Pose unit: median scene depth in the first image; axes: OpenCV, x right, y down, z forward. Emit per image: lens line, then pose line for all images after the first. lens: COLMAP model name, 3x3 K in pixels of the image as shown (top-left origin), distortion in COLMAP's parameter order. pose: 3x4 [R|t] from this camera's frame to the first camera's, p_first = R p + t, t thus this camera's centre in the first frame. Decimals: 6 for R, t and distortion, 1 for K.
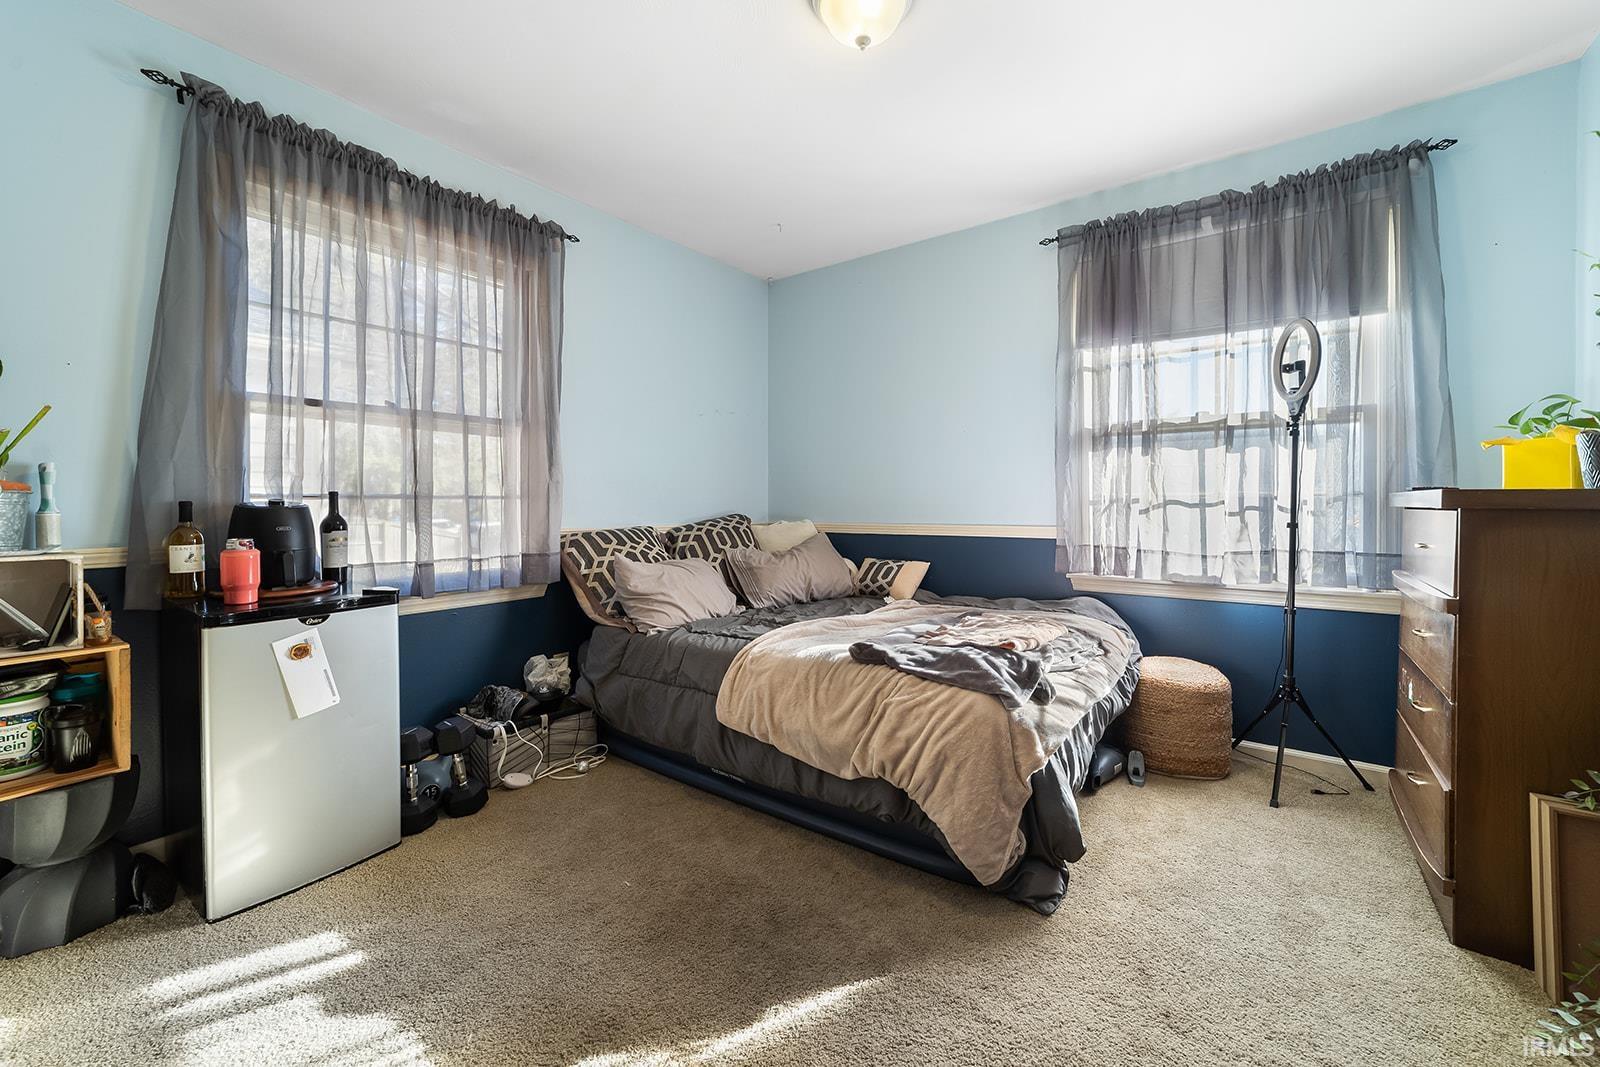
lens RADIAL K [[629.2, 0, 796.3], [0, 629.2, 515.4], [0, 0, 1]] dist [0.000146, 0.000024]
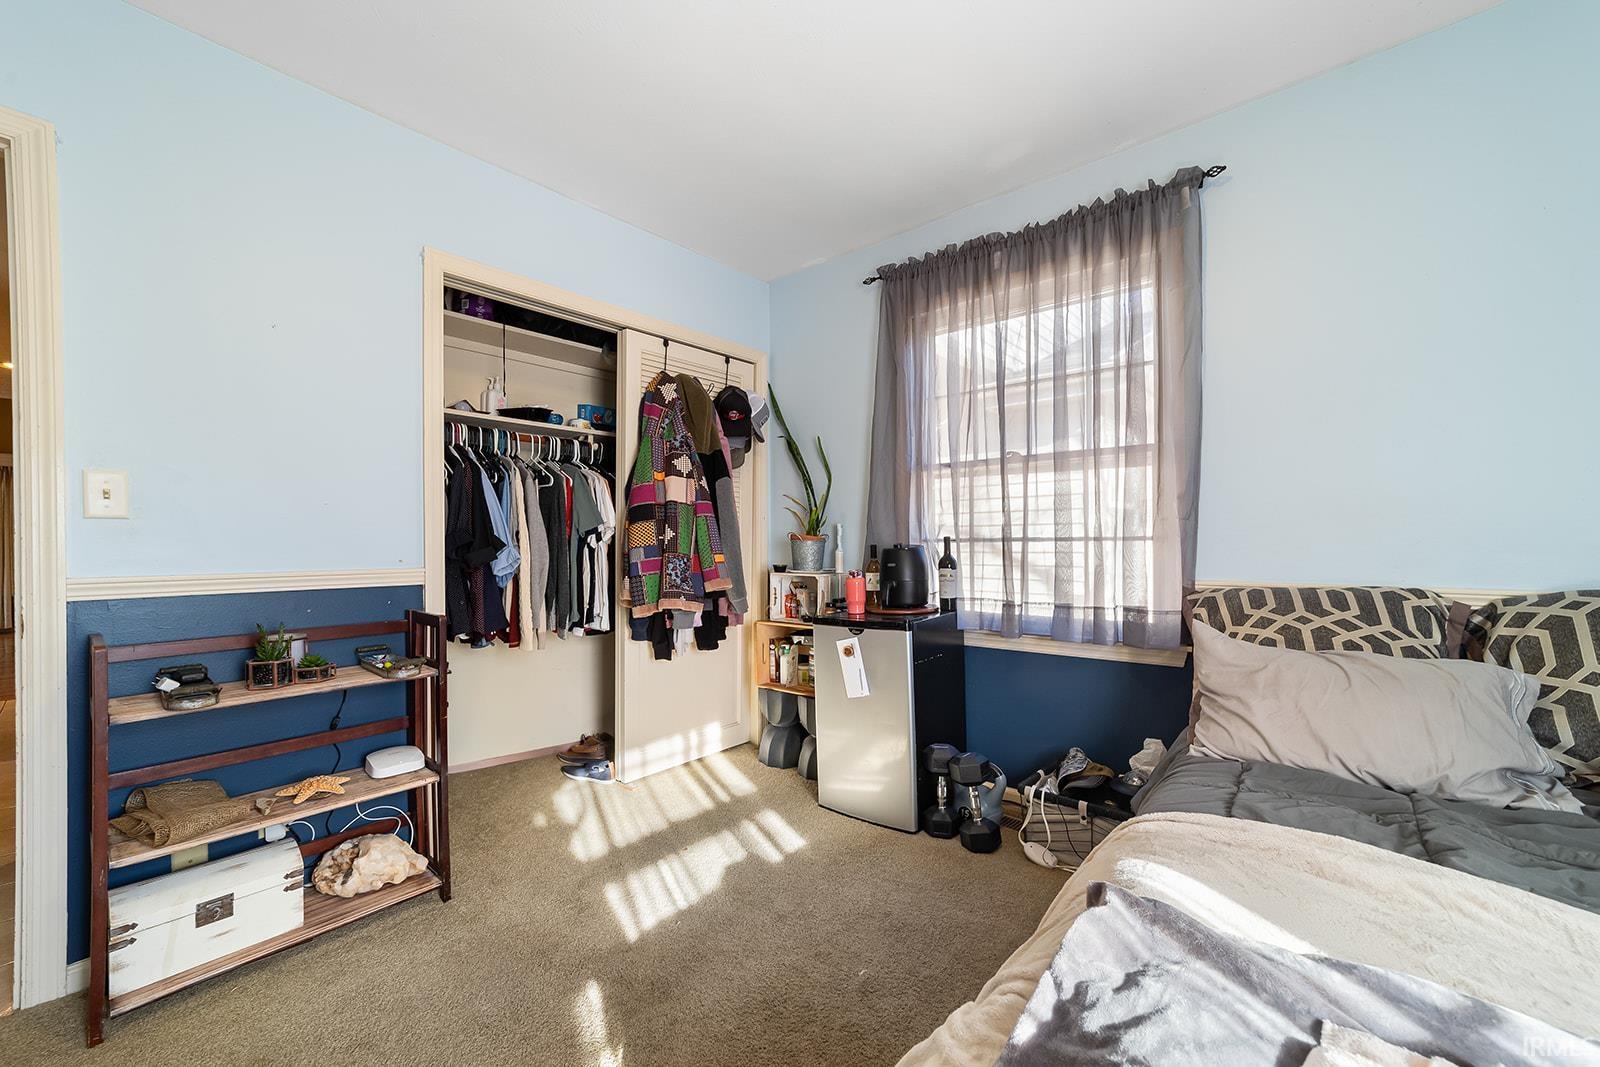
lens RADIAL K [[639.6, 0, 798.2], [0, 639.6, 548.9], [0, 0, 1]] dist [-0.000399, 0.000065]
pose [[-0.063767, 0.018392, -0.997795, 0.530385], [-0.007837, 0.999790, 0.018930, -0.034845], [0.997934, 0.009027, -0.063609, 0.776233]]
